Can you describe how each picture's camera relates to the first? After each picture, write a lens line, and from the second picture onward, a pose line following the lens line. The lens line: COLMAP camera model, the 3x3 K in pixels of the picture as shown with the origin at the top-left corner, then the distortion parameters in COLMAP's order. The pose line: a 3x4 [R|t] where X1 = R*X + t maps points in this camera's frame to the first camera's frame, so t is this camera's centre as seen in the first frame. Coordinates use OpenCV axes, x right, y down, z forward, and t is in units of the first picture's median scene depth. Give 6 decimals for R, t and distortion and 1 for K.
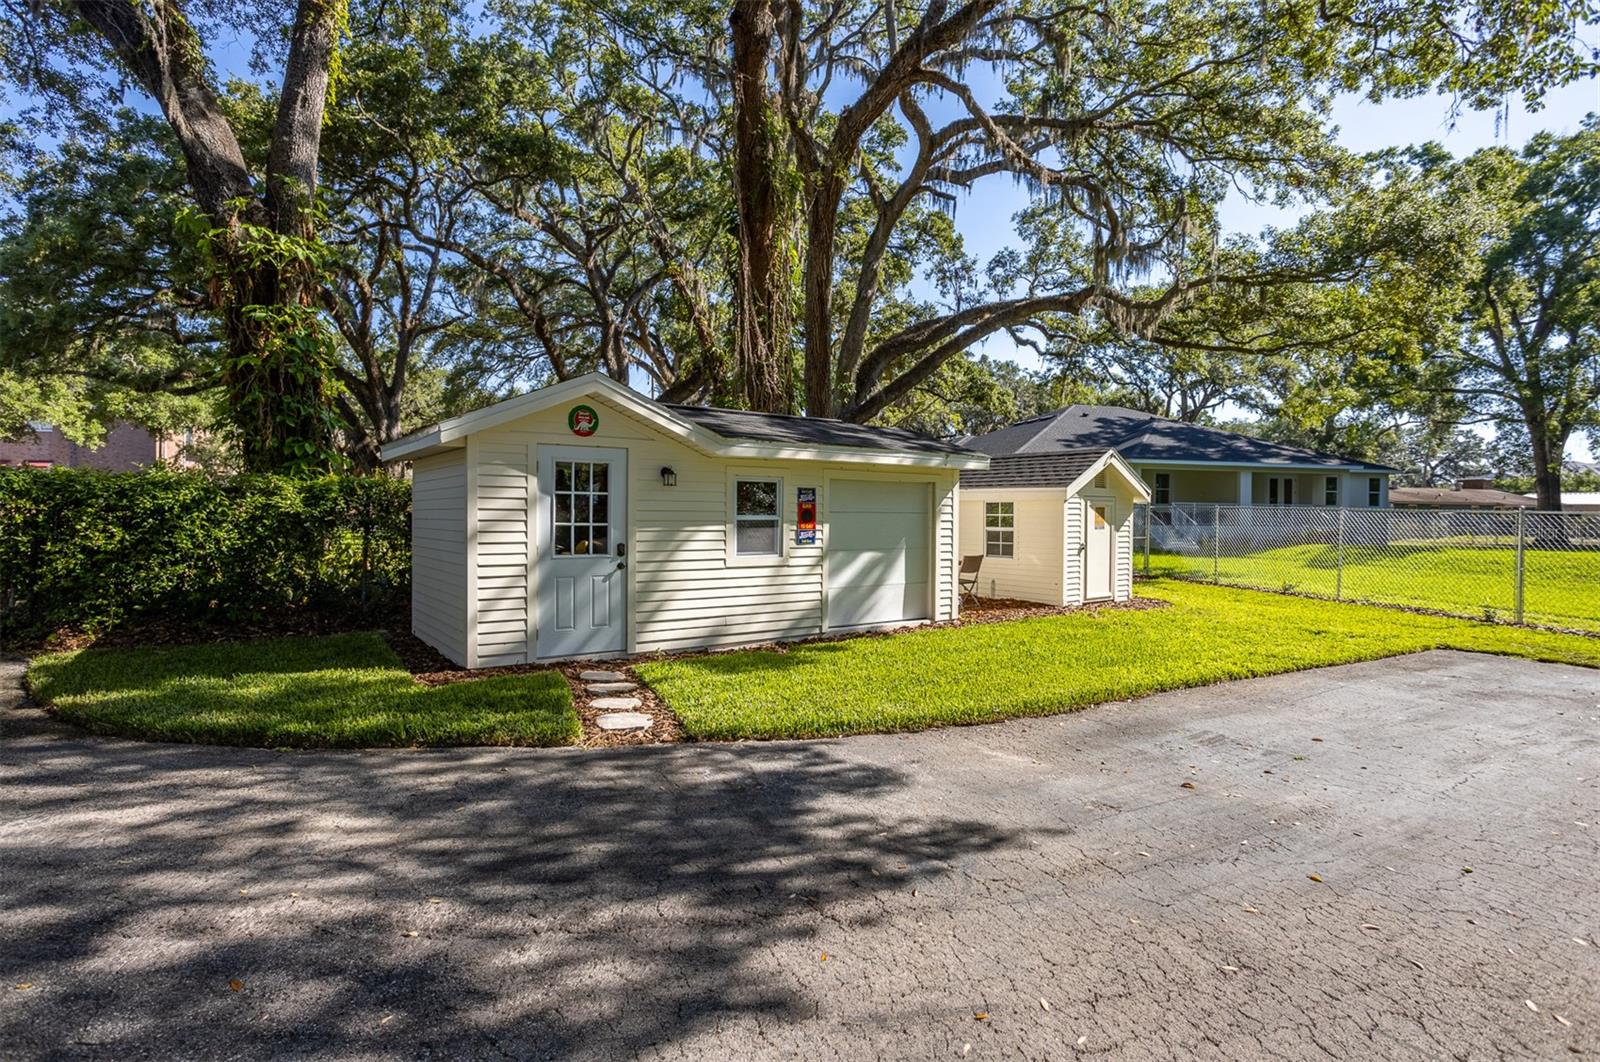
lens RADIAL K [[851.6, 0, 831.2], [0, 851.6, 515.1], [0, 0, 1]] dist [-0.024772, 0.015179]
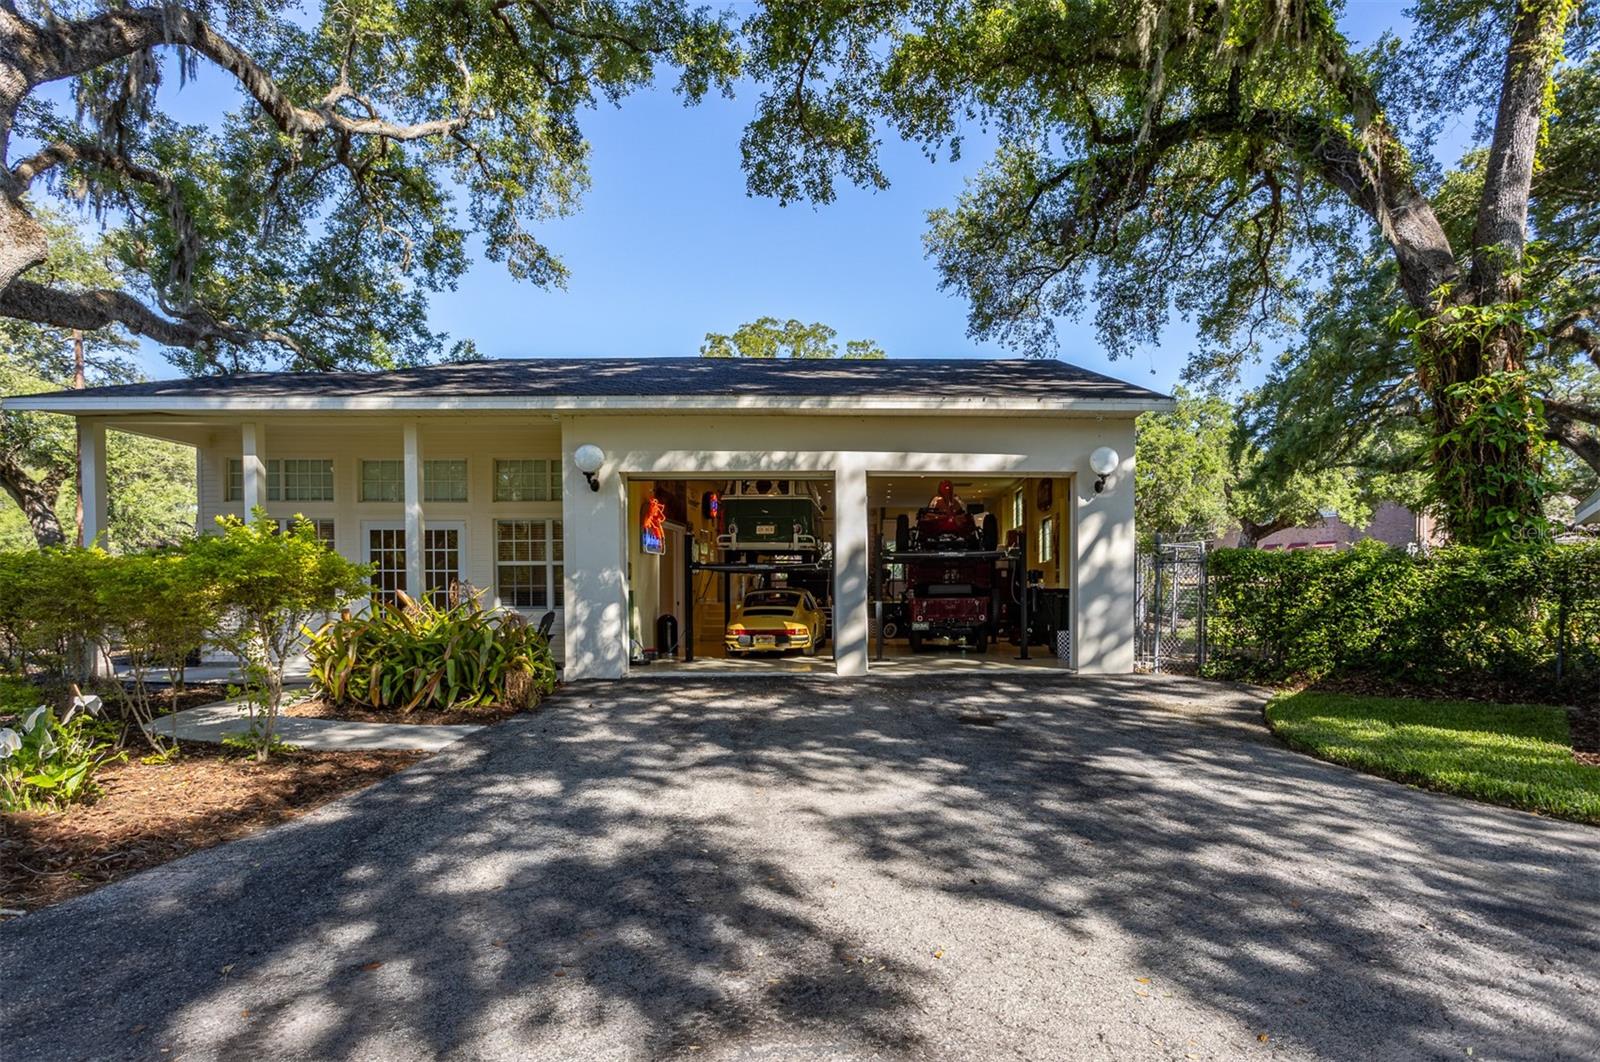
lens RADIAL K [[851.6, 0, 847.8], [0, 851.6, 606.7], [0, 0, 1]] dist [-0.024772, 0.015179]
pose [[0.287945, 0.014751, -0.957533, 0.101069], [0.010414, 0.999774, 0.018534, 0.000058], [0.957590, -0.015308, 0.287726, -0.024348]]
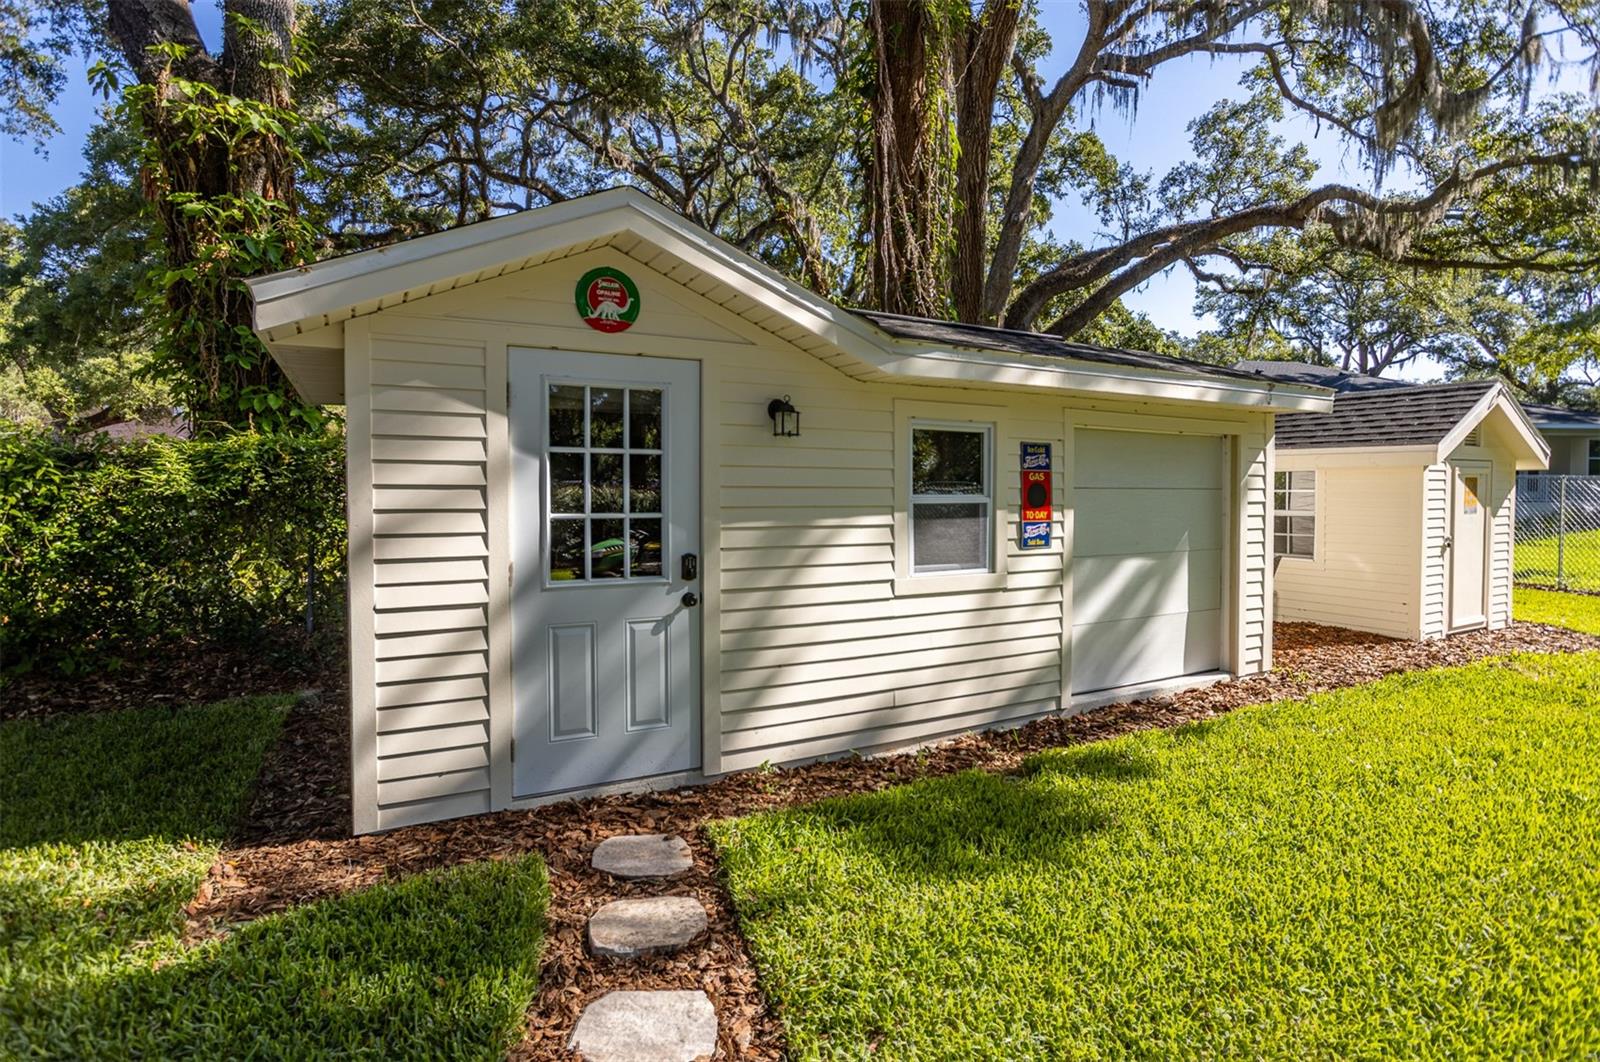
lens RADIAL K [[851.6, 0, 802.3], [0, 851.6, 517.1], [0, 0, 1]] dist [-0.024772, 0.015179]
pose [[0.987317, -0.000852, -0.158760, -0.075698], [0.005660, 0.999539, 0.029835, -0.001814], [0.158662, -0.030356, 0.986866, 0.379730]]
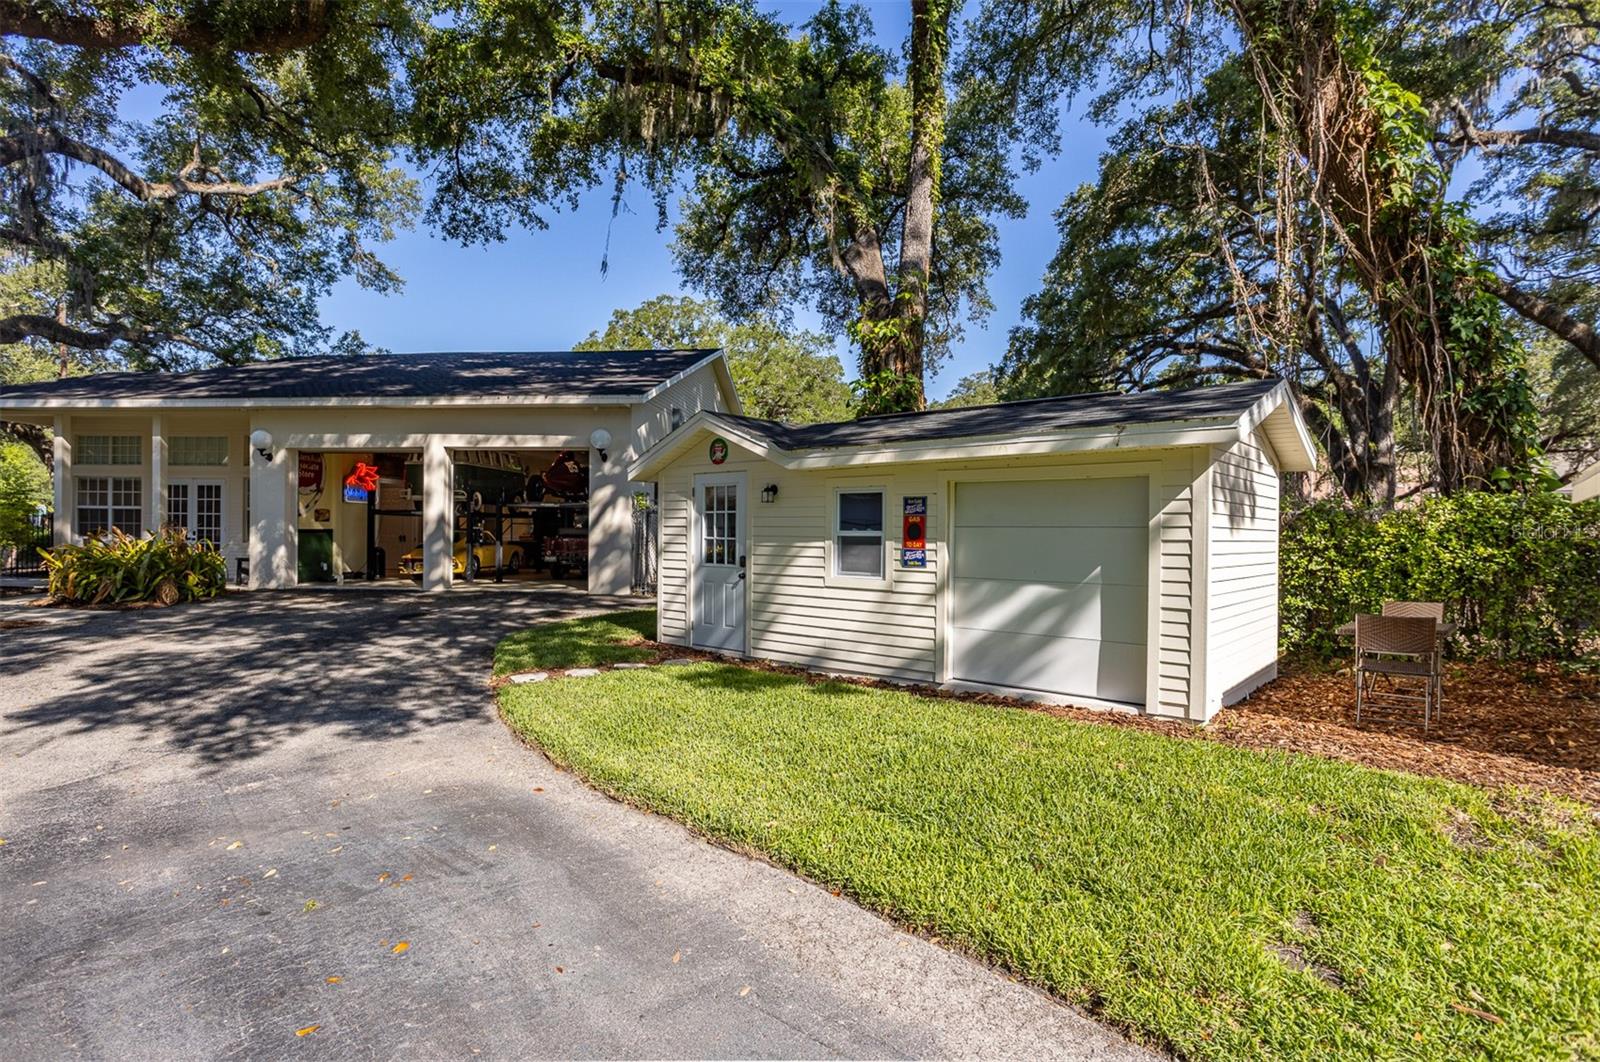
lens RADIAL K [[851.6, 0, 817.0], [0, 851.6, 541.9], [0, 0, 1]] dist [-0.024772, 0.015179]
pose [[0.158000, 0.007331, -0.987412, 0.632717], [-0.005263, 0.999964, 0.006582, 0.004889], [0.987425, 0.004157, 0.158033, 0.662807]]
